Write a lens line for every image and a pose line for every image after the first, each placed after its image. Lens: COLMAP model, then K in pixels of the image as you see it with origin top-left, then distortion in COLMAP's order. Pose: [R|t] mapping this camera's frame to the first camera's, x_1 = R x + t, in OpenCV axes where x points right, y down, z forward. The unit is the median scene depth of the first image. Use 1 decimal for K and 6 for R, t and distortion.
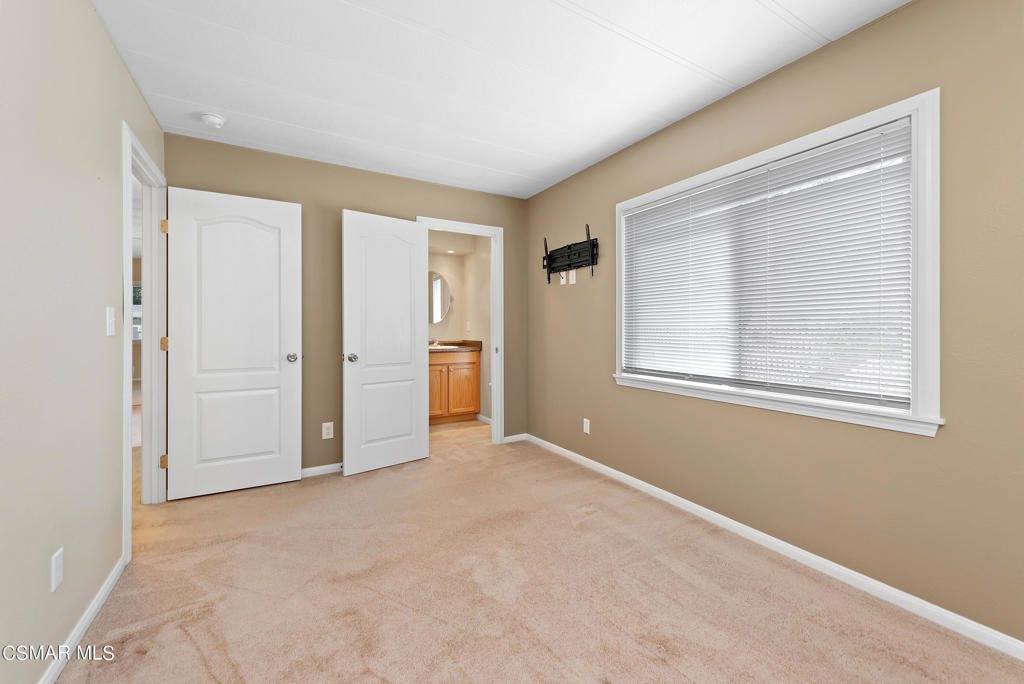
lens RADIAL K [[408.2, 0, 523.8], [0, 408.2, 334.2], [0, 0, 1]] dist [0.001743, -0.000116]
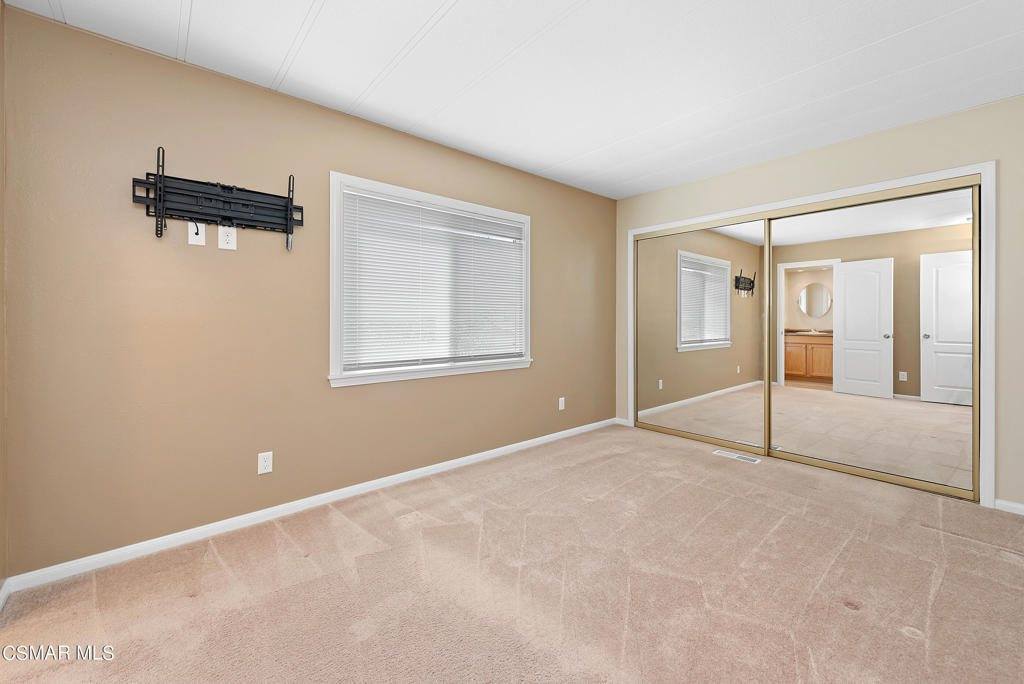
lens RADIAL K [[412.2, 0, 512.7], [0, 412.2, 319.9], [0, 0, 1]] dist [0.000829, 0.000067]
pose [[-0.172372, -0.005723, 0.985015, -0.587944], [0.009752, 0.999924, 0.007516, -0.016071], [-0.984984, 0.010901, -0.172303, 0.690853]]
